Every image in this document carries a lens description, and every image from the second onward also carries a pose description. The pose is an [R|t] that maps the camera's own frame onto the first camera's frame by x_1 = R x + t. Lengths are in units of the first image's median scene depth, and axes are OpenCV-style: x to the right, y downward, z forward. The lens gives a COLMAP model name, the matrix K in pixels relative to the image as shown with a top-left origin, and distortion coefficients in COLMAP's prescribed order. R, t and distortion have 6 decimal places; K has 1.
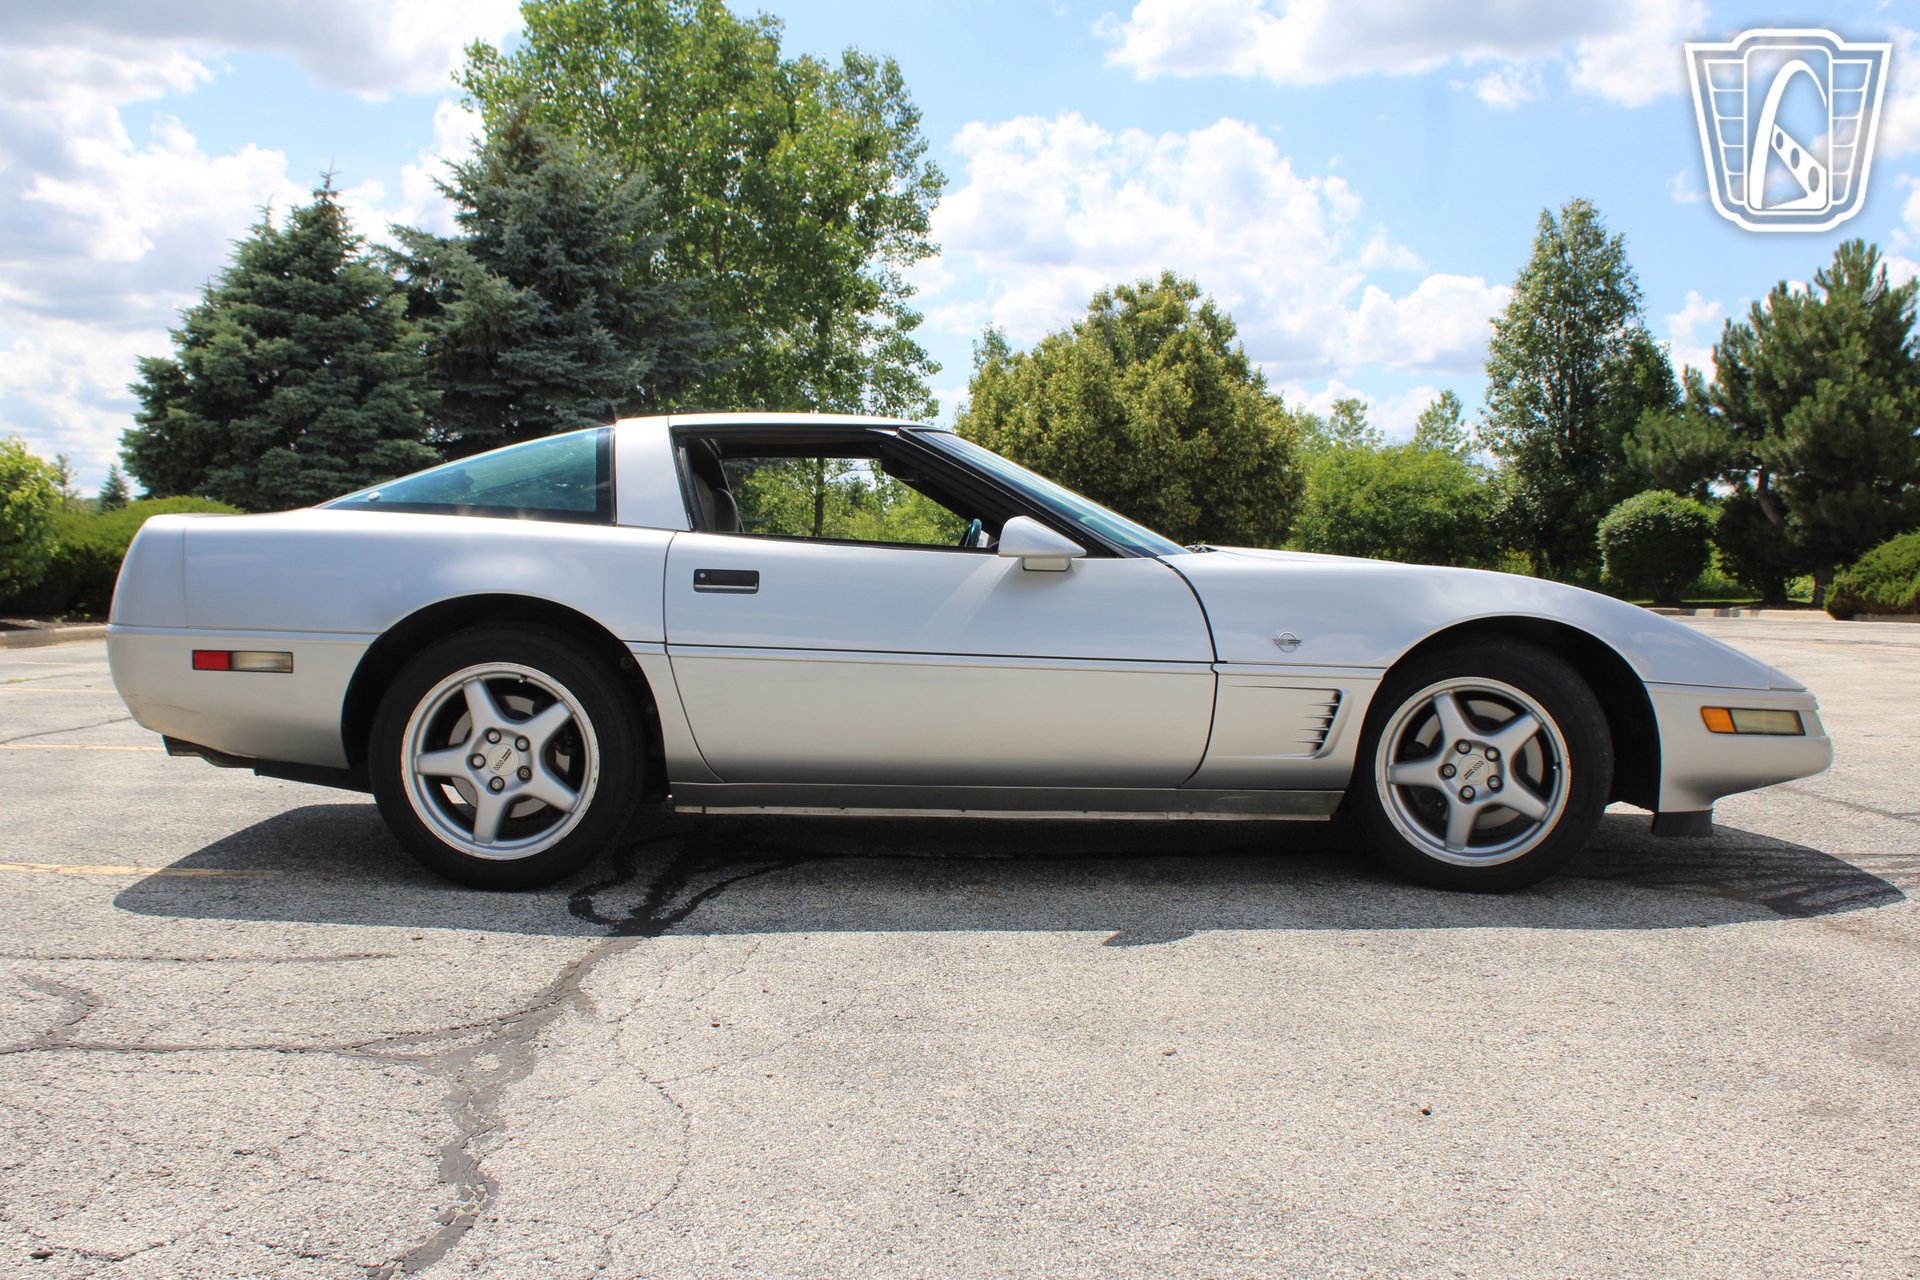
lens RADIAL K [[1973.8, 0, 975.6], [0, 1973.8, 627.1], [0, 0, 1]] dist [-0.080821, 0.000000]
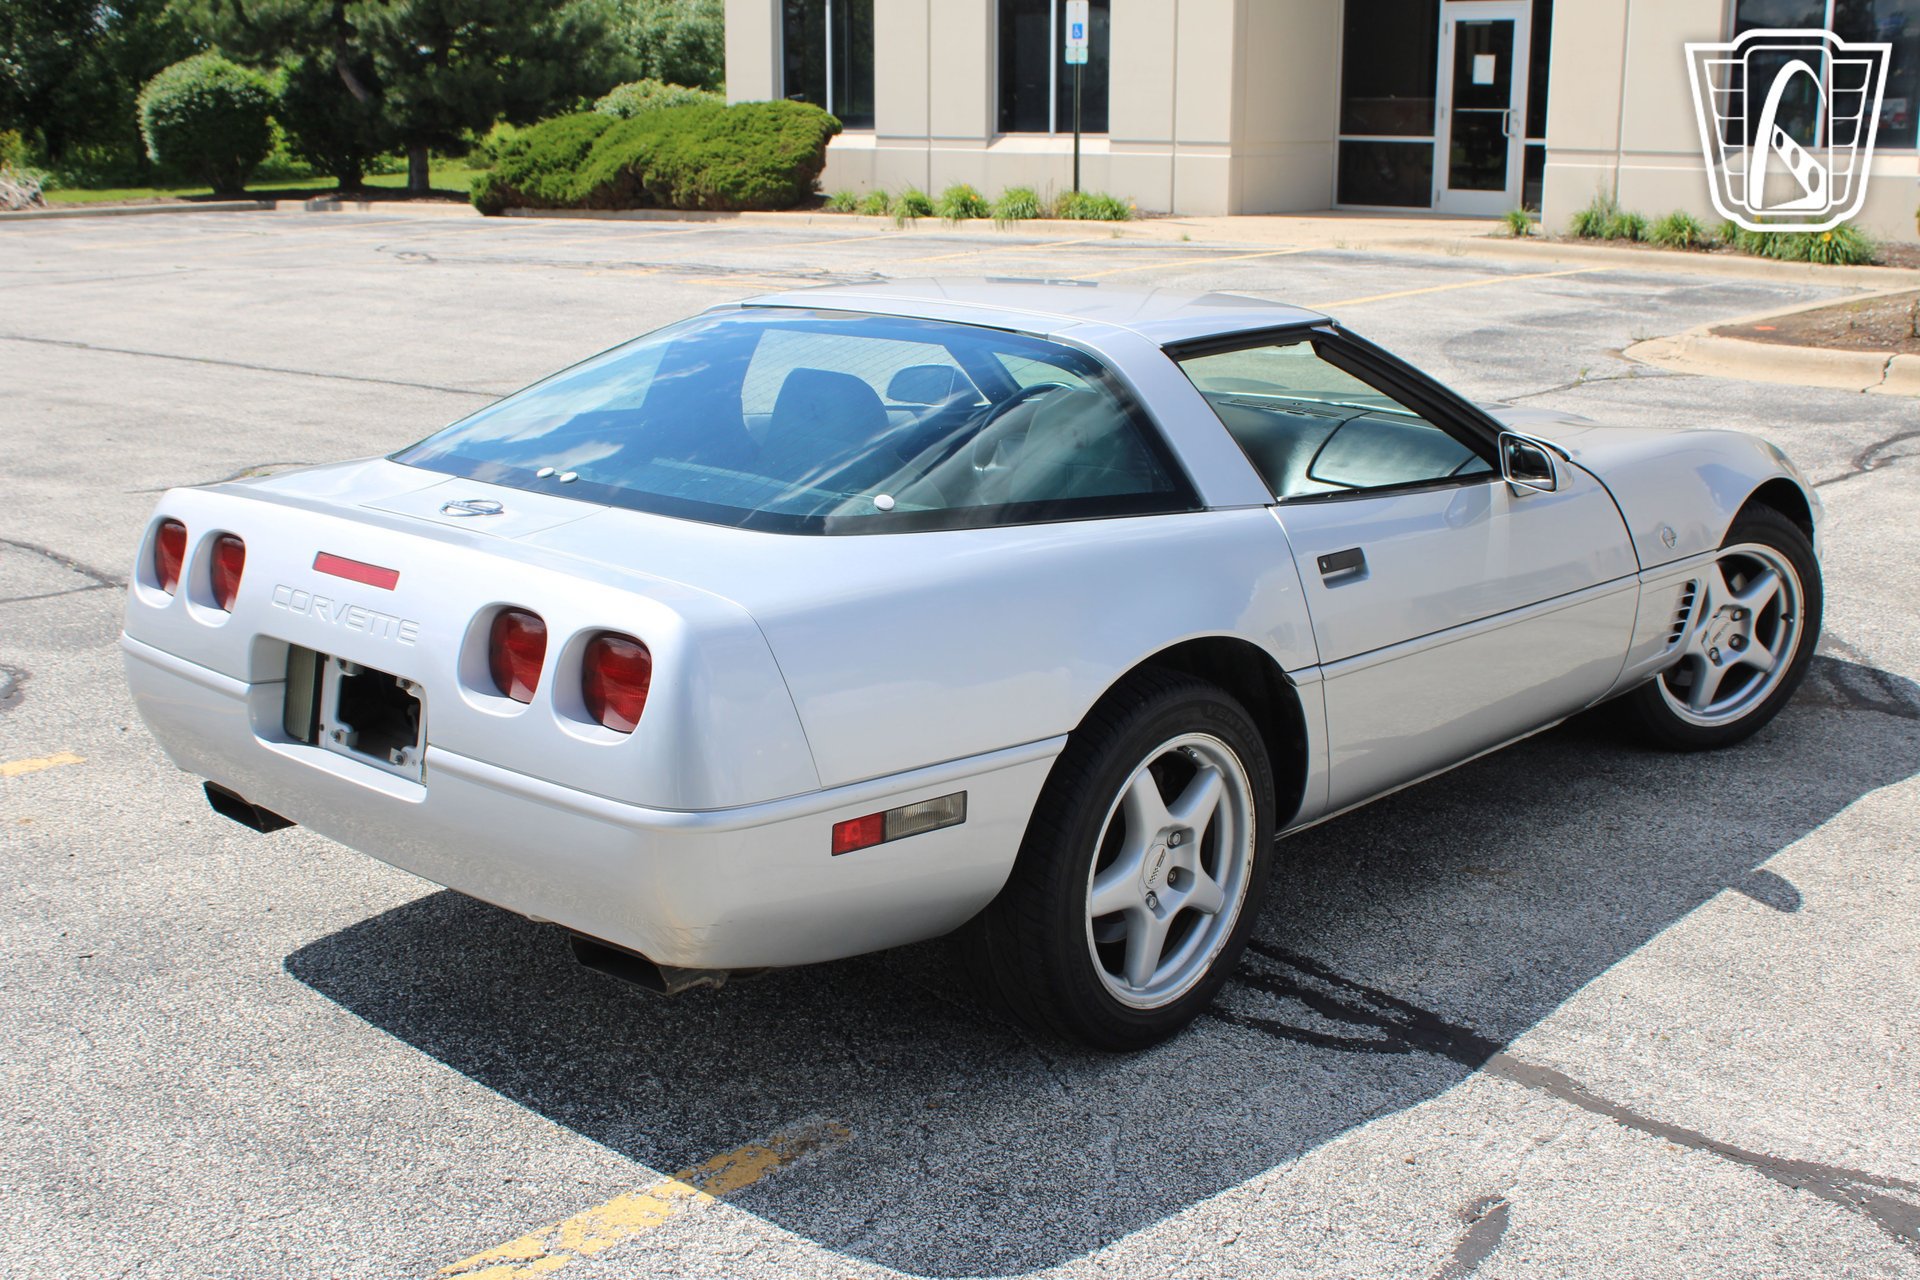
lens RADIAL K [[2266.7, 0, 987.7], [0, 2266.7, 603.3], [0, 0, 1]] dist [-0.052087, 0.000000]
pose [[0.695042, -0.164232, 0.699961, -0.158470], [0.025356, 0.978555, 0.204421, -0.036394], [-0.718522, -0.124333, 0.684301, 0.095064]]
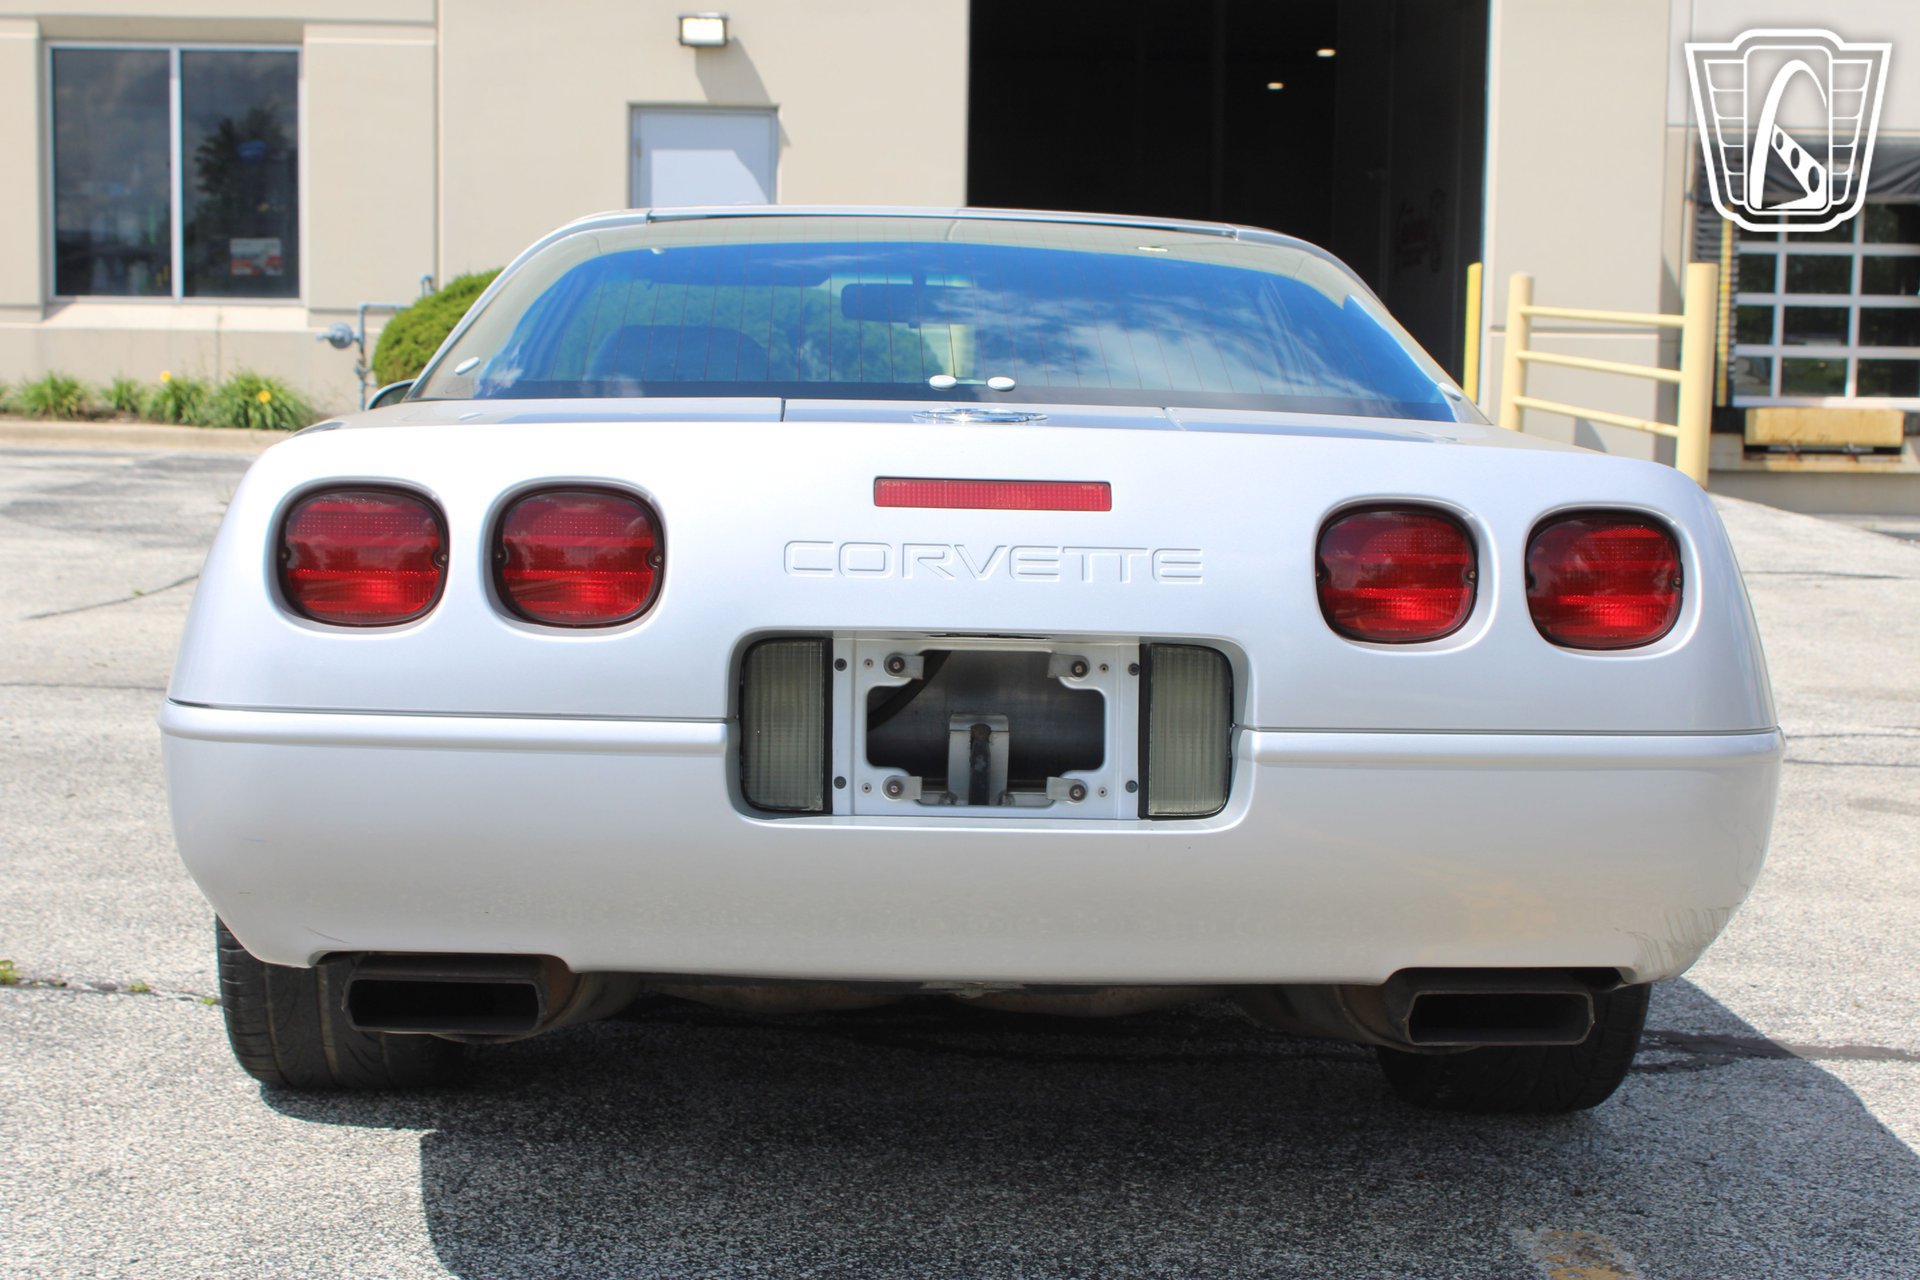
lens RADIAL K [[2885.7, 0, 962.5], [0, 2885.7, 642.1], [0, 0, 1]] dist [-0.006210, 0.000000]
pose [[-0.005286, -0.113385, 0.993537, -0.198487], [0.015566, 0.993421, 0.113454, -0.017370], [-0.999865, 0.016065, -0.003486, 0.222949]]
